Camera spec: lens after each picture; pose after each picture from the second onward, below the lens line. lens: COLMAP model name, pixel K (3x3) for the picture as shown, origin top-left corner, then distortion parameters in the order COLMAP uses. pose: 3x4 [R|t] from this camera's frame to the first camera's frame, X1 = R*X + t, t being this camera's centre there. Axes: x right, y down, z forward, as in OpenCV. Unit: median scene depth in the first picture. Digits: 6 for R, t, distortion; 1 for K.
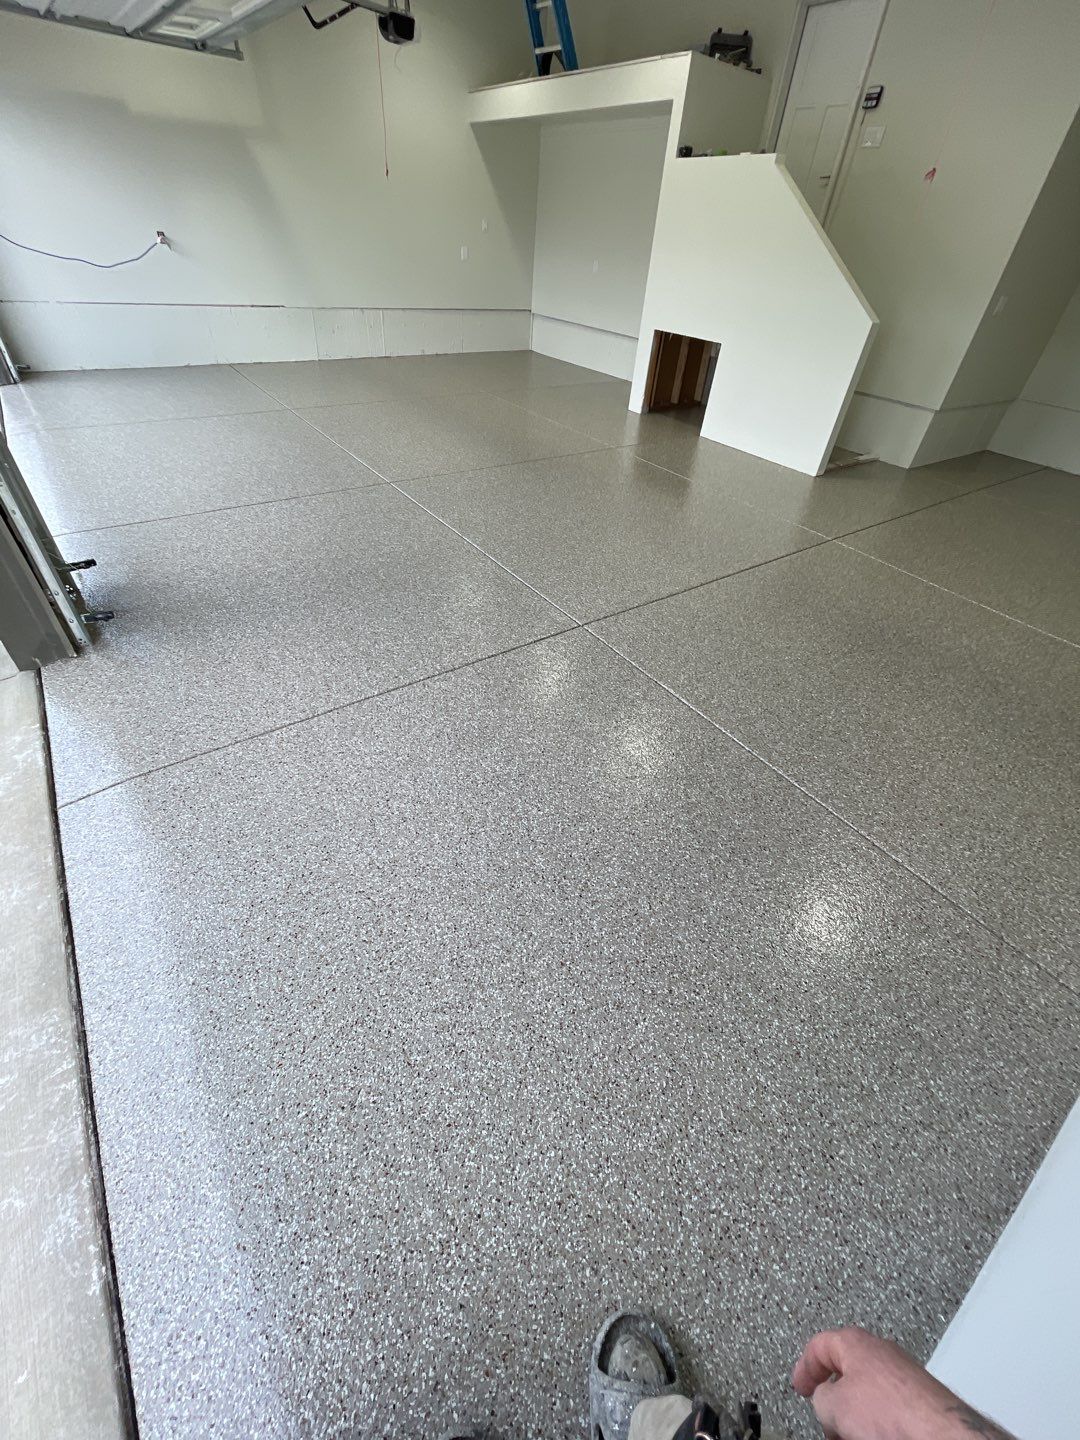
lens RADIAL K [[571.9, 0, 545.9], [0, 571.9, 721.4], [0, 0, 1]] dist [-0.000487, -0.001616]
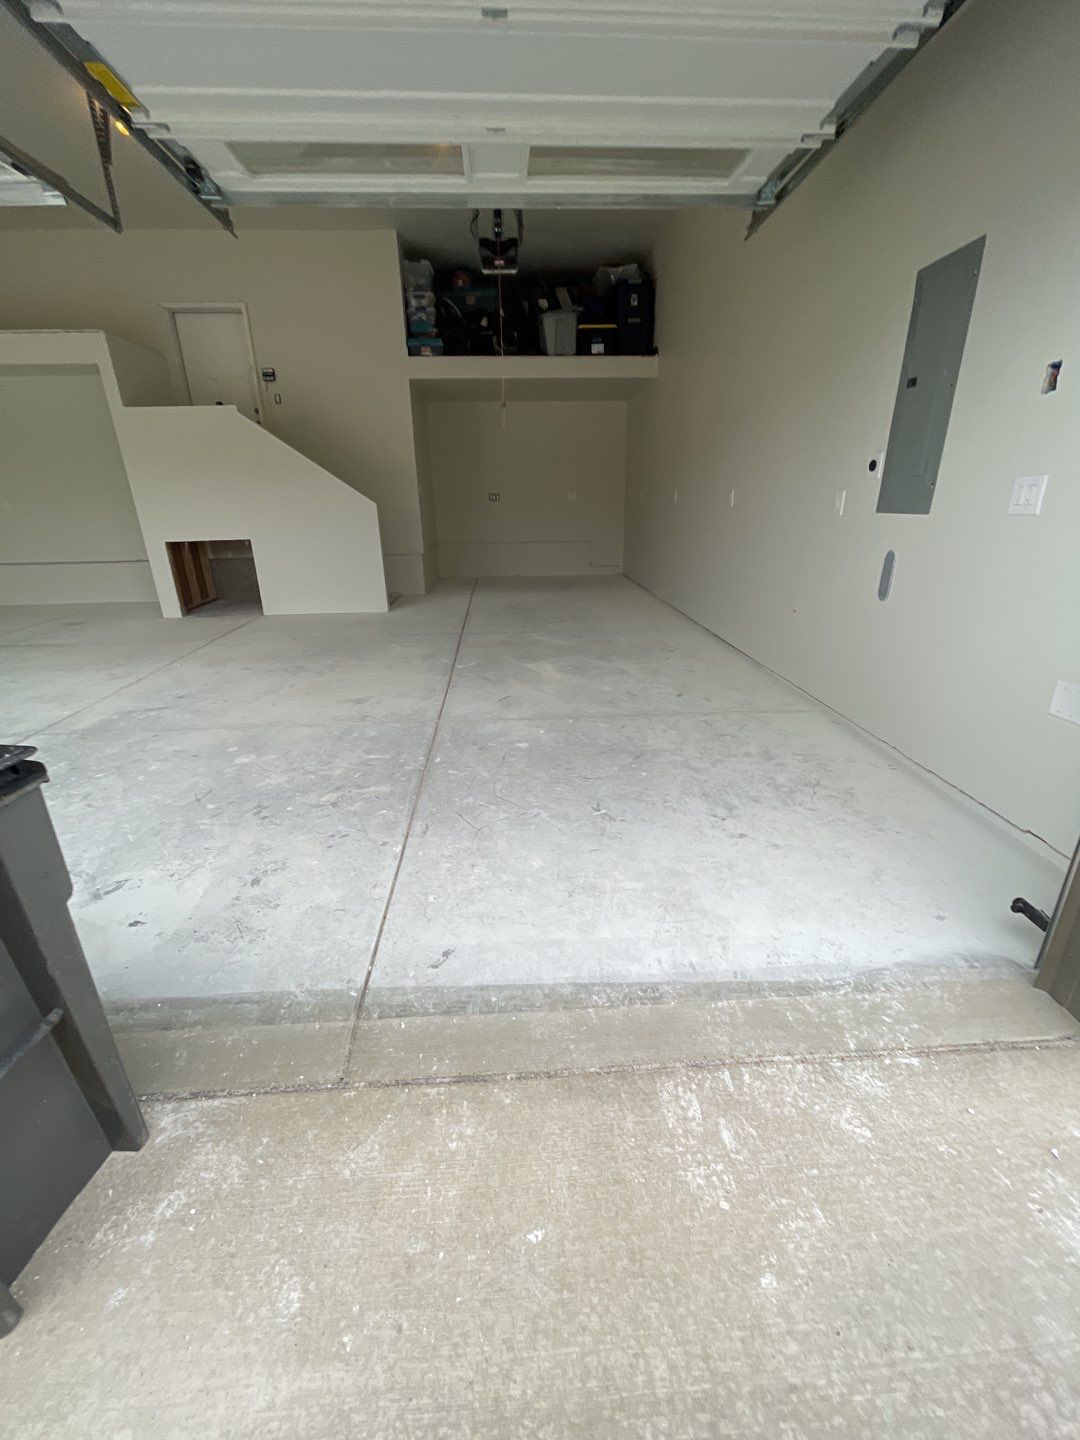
lens RADIAL K [[571.9, 0, 539.4], [0, 571.9, 724.2], [0, 0, 1]] dist [-0.000487, -0.001616]
pose [[0.534517, -0.385933, 0.751896, -0.477653], [0.590857, 0.806754, -0.005945, -0.024343], [-0.604301, 0.447441, 0.659255, 0.082307]]
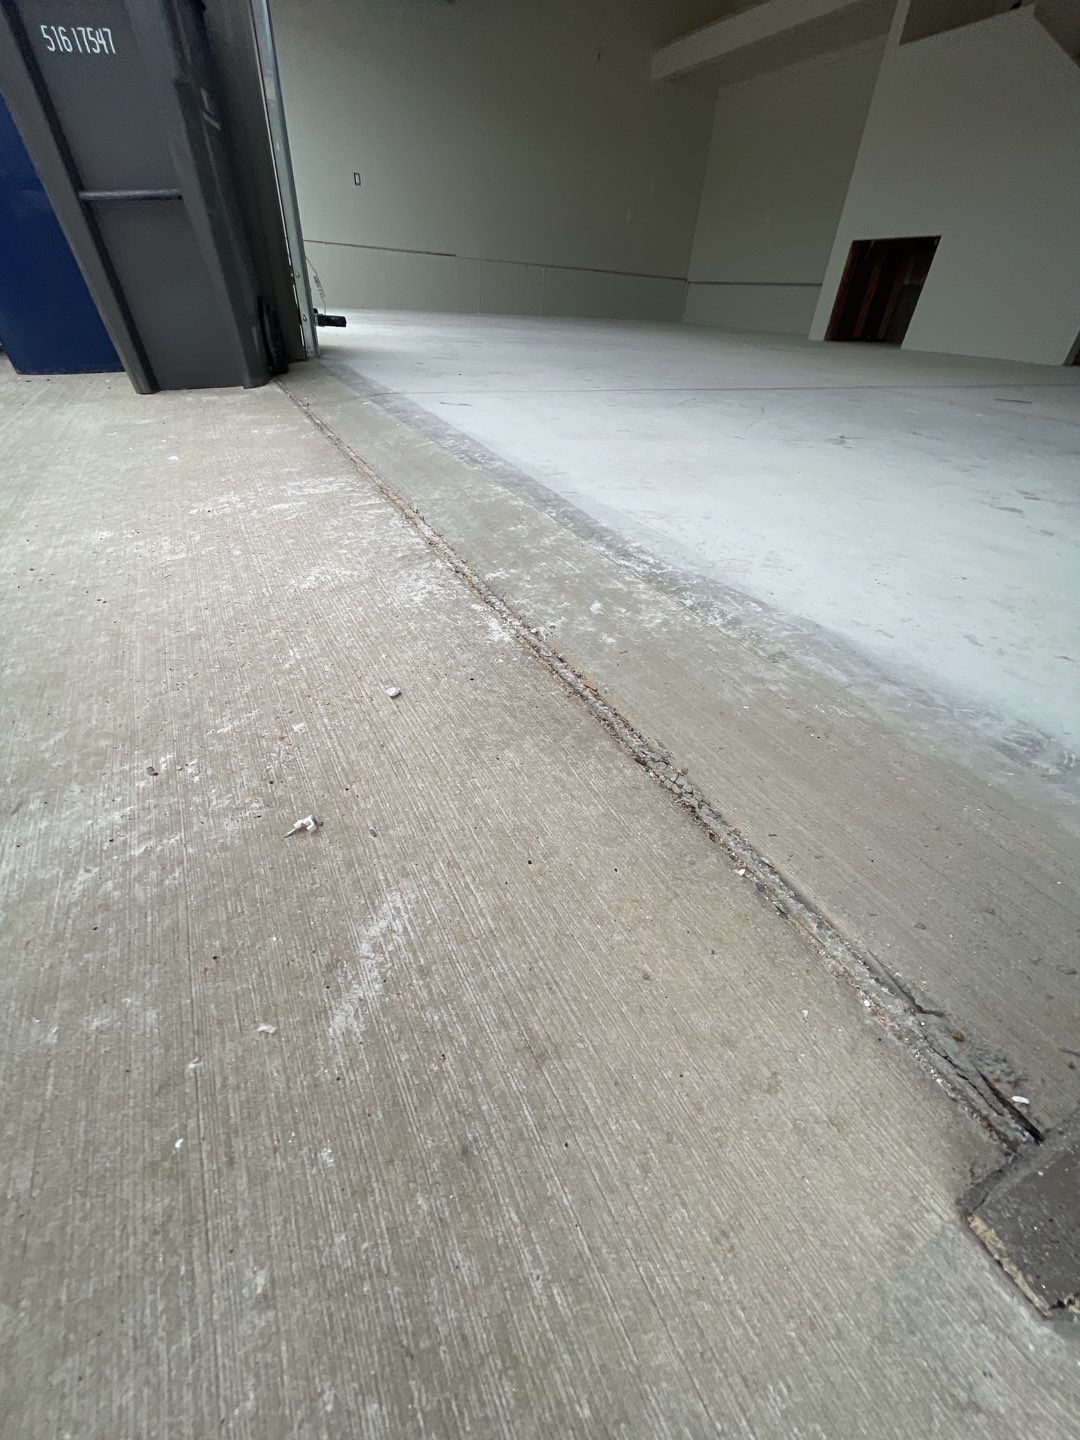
lens RADIAL K [[571.9, 0, 535.4], [0, 571.9, 728.3], [0, 0, 1]] dist [-0.000487, -0.001616]
pose [[0.987329, 0.076979, -0.138766, -0.171051], [-0.087602, 0.993540, -0.072133, 0.278810], [0.132317, 0.083376, 0.987695, 0.124861]]
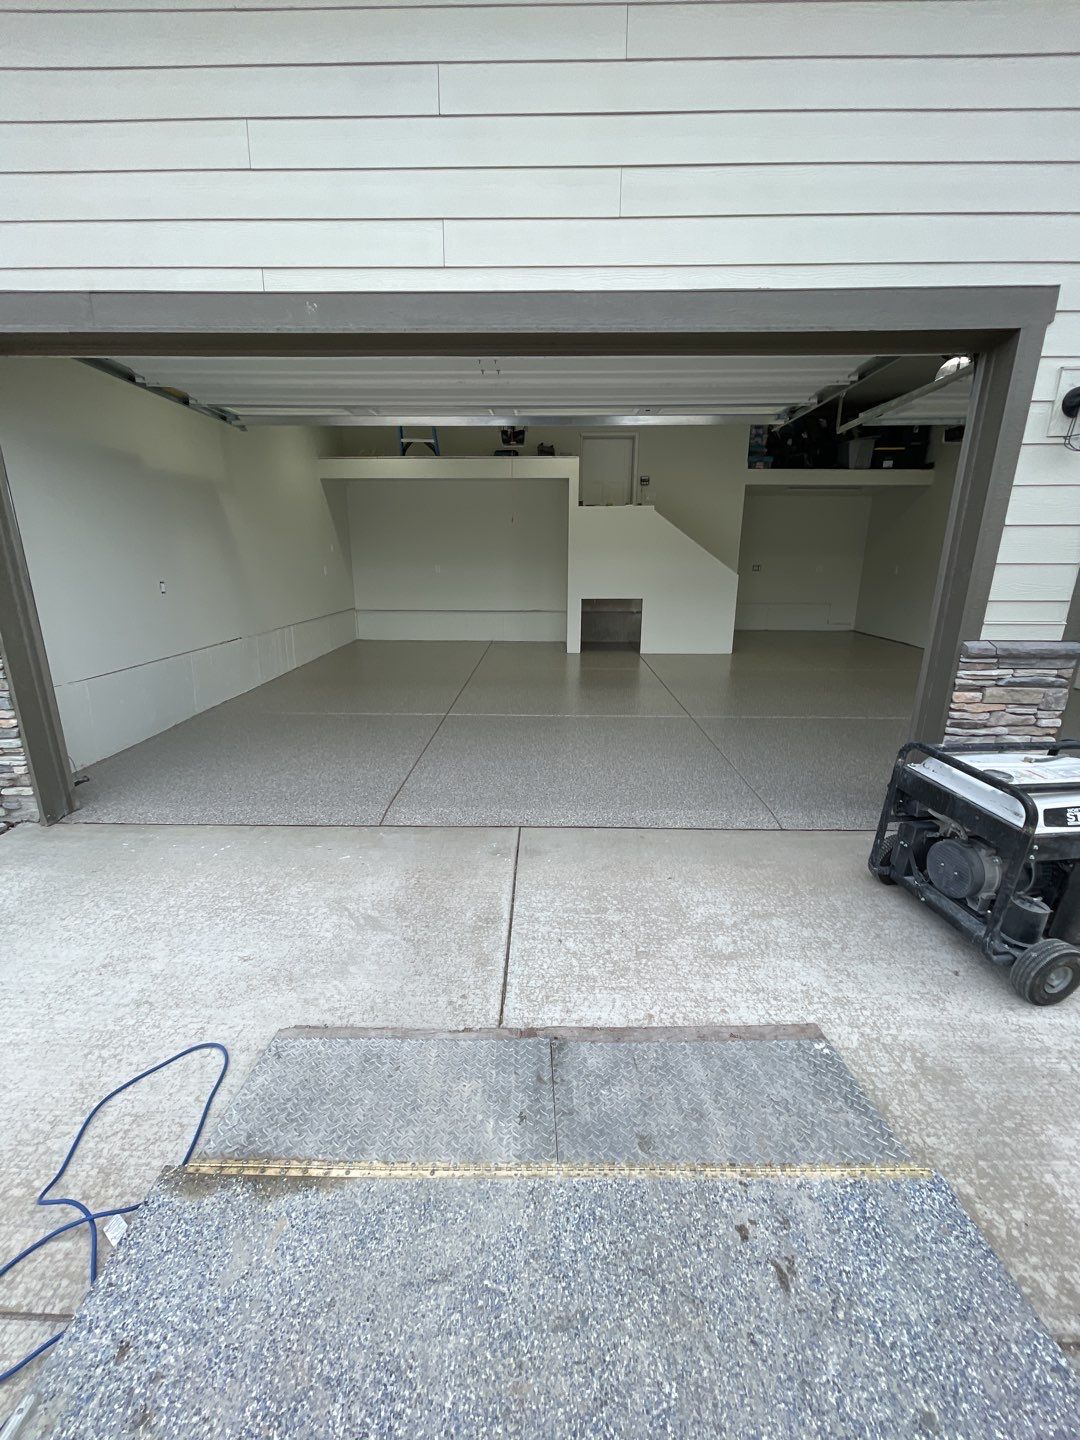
lens RADIAL K [[571.9, 0, 543.6], [0, 571.9, 724.1], [0, 0, 1]] dist [-0.000487, -0.001616]
pose [[0.599021, -0.294379, 0.744657, -1.391349], [0.551724, 0.825723, -0.117395, -0.429385], [-0.580322, 0.481168, 0.657042, 0.369966]]
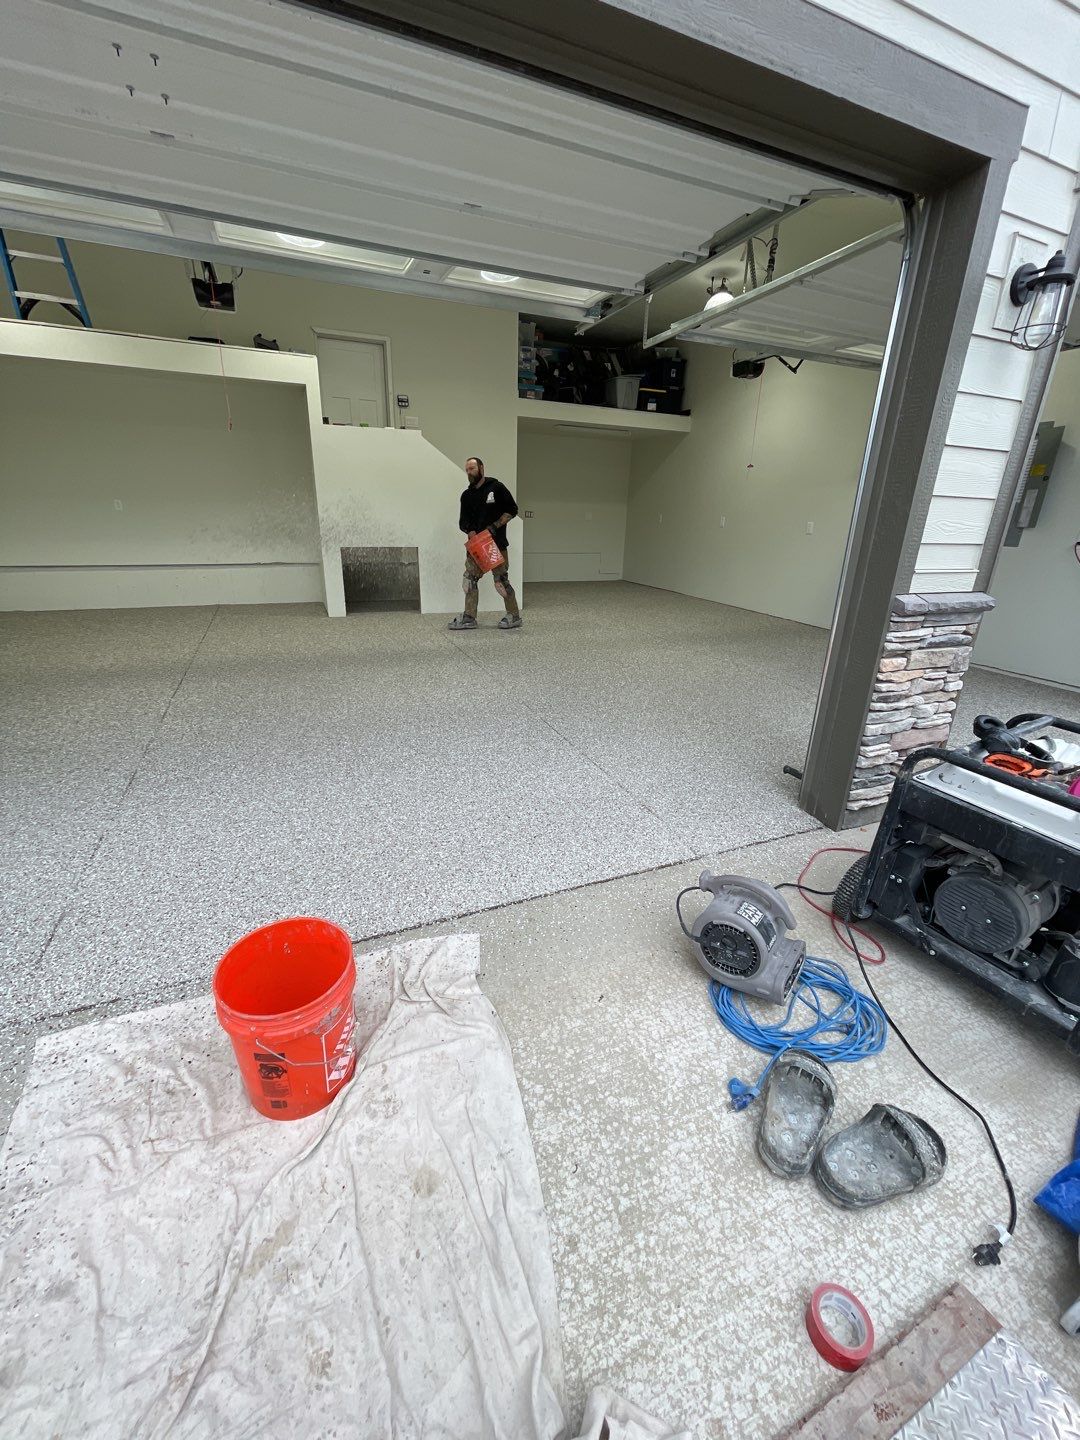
lens RADIAL K [[571.9, 0, 537.0], [0, 571.9, 717.9], [0, 0, 1]] dist [-0.000487, -0.001616]
pose [[0.230215, -0.396002, 0.888923, -1.157214], [0.624687, 0.760544, 0.177029, -0.535211], [-0.746169, 0.514543, 0.422466, 0.565507]]
